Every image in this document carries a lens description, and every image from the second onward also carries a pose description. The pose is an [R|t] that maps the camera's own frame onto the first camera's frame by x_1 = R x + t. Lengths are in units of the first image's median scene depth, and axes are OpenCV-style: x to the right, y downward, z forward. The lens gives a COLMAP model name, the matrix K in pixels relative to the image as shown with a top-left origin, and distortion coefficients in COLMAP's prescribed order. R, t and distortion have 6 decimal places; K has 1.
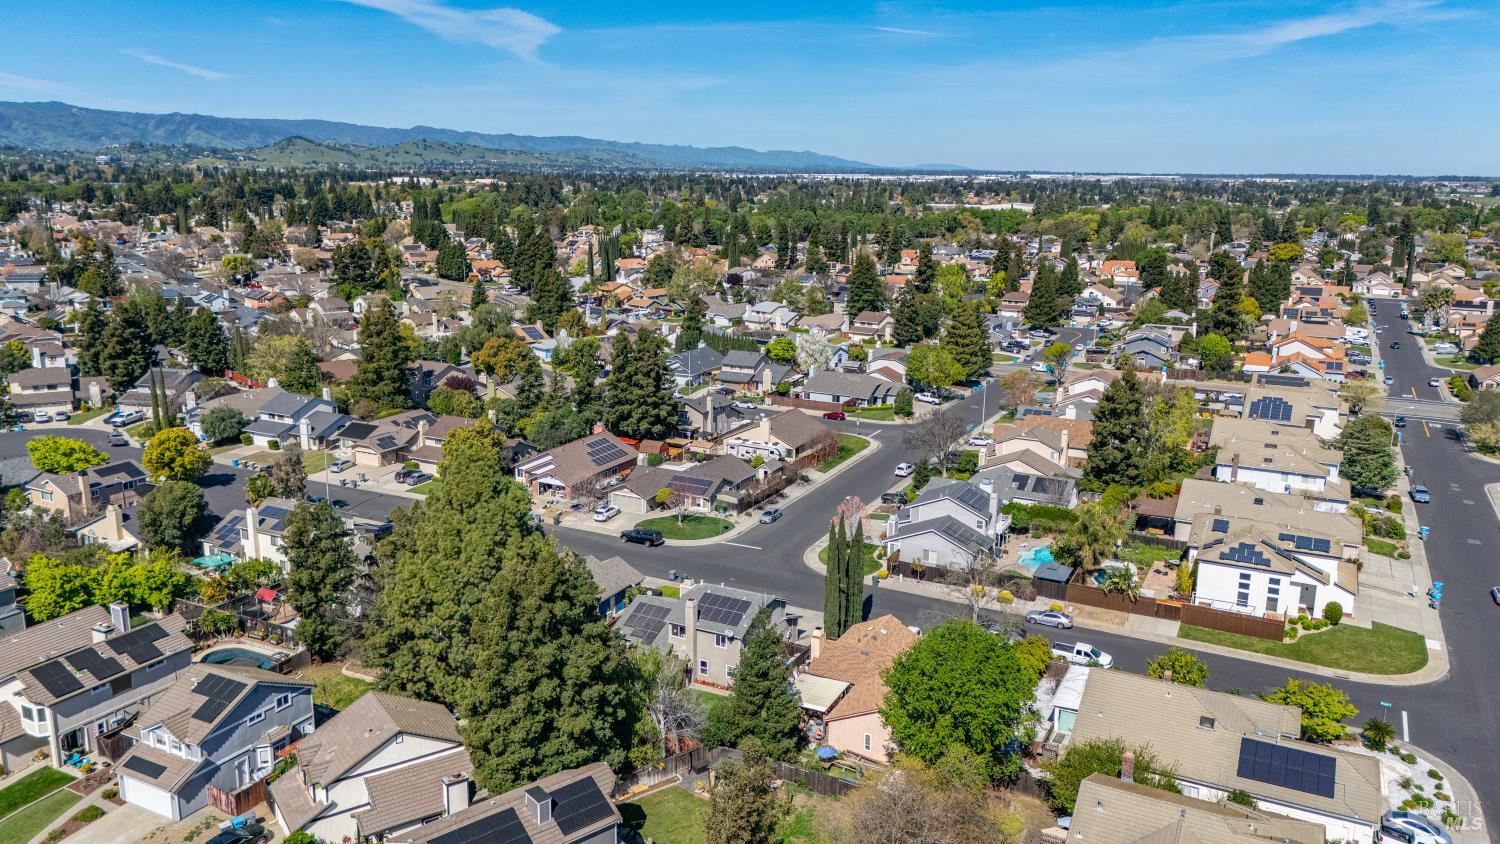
lens RADIAL K [[1100.2, 0, 750.0], [0, 1100.2, 422.0], [0, 0, 1]] dist [0.089481, -0.098253]
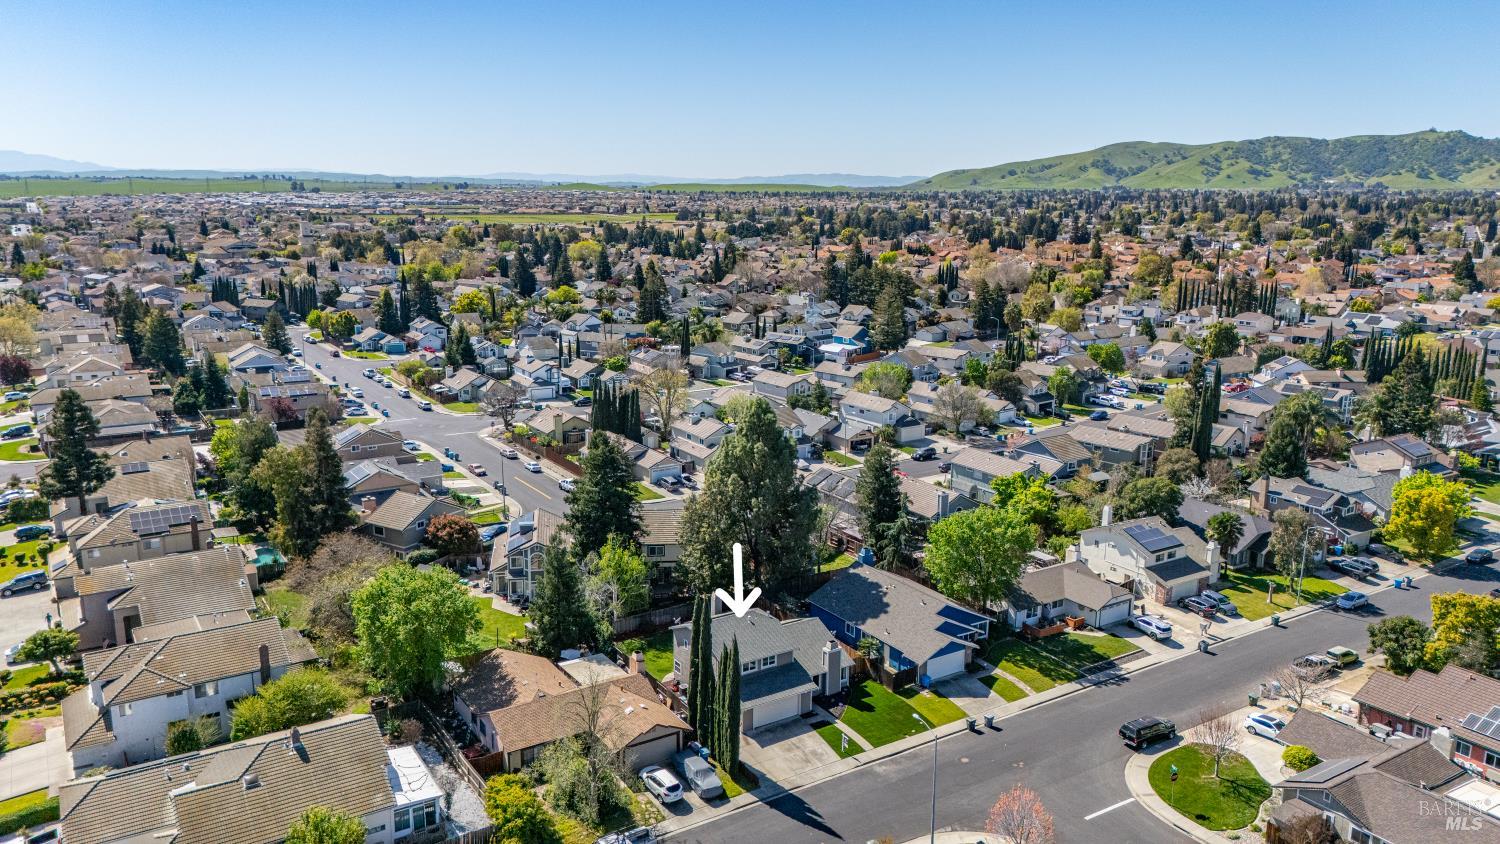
lens RADIAL K [[1100.2, 0, 750.0], [0, 1100.2, 422.0], [0, 0, 1]] dist [0.089481, -0.098253]
pose [[-0.497286, 0.168075, -0.851150, 0.519593], [-0.208479, 0.929160, 0.305284, -0.210182], [0.842166, 0.329260, -0.427019, 0.905556]]
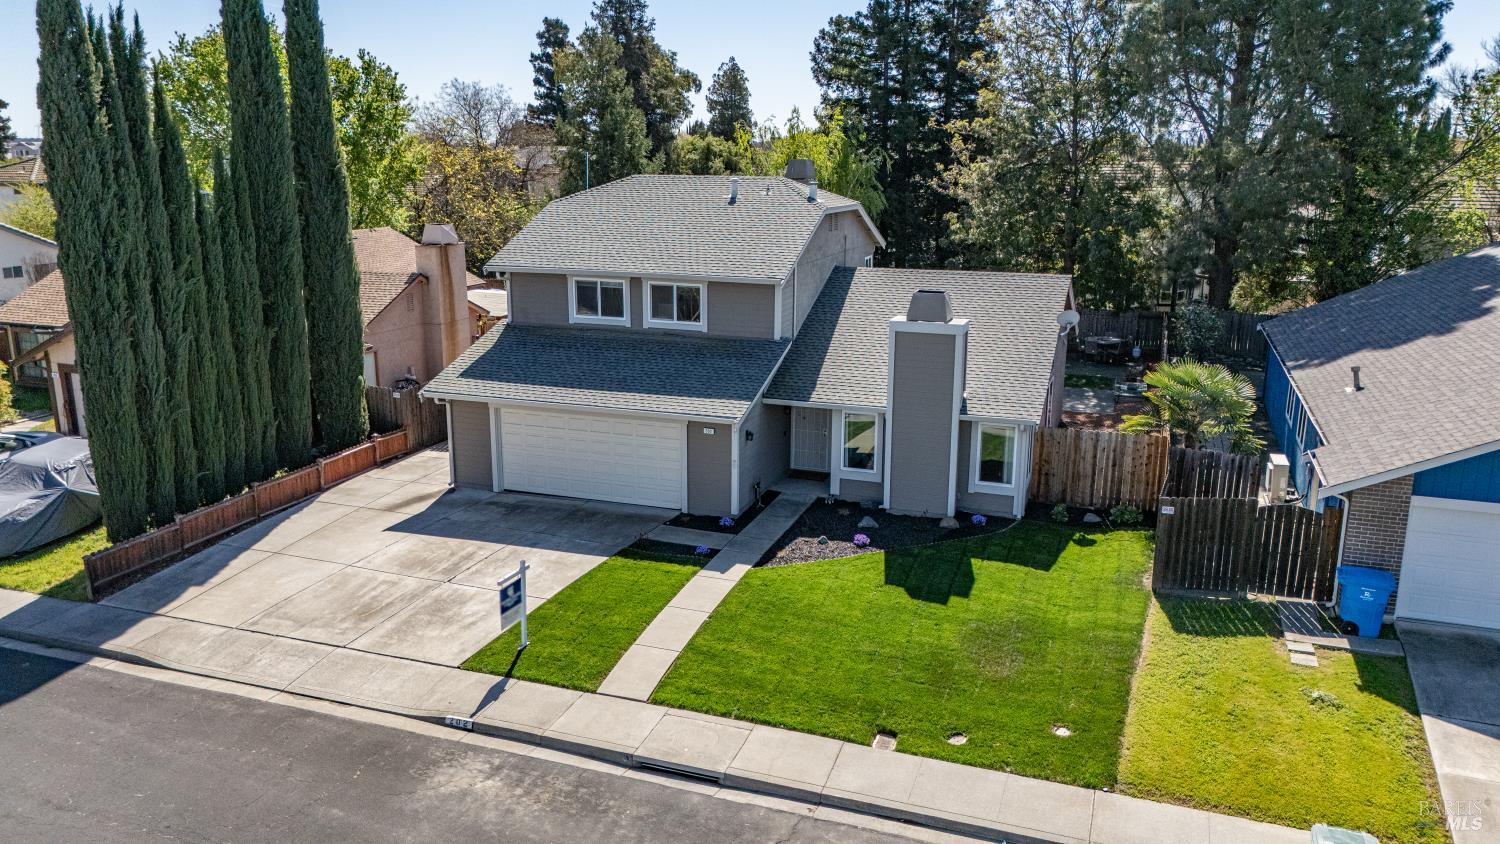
lens RADIAL K [[1100.2, 0, 750.0], [0, 1100.2, 422.0], [0, 0, 1]] dist [0.089481, -0.098253]
pose [[-0.991786, 0.013199, -0.127224, 0.004525], [-0.045438, 0.893427, 0.446904, 0.049414], [0.119565, 0.449014, -0.885489, 0.851288]]
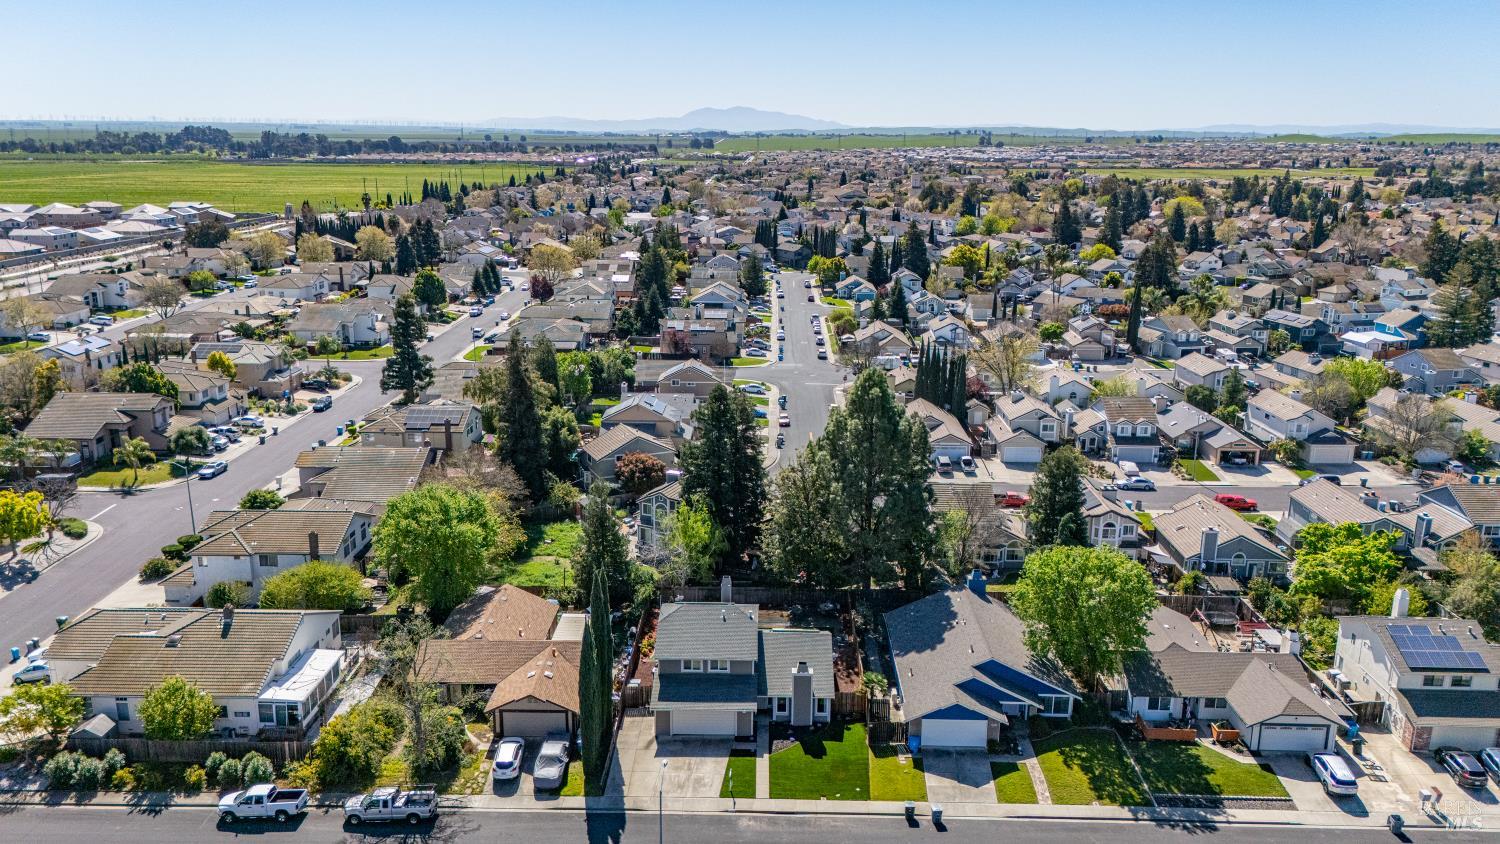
lens RADIAL K [[1136.1, 0, 750.0], [0, 1136.1, 422.0], [0, 0, 1]] dist [0.089987, -0.099228]
pose [[-0.896736, 0.090557, -0.433203, 0.214784], [-0.117712, 0.894780, 0.430711, -0.243559], [0.426625, 0.437227, -0.791722, 1.090523]]
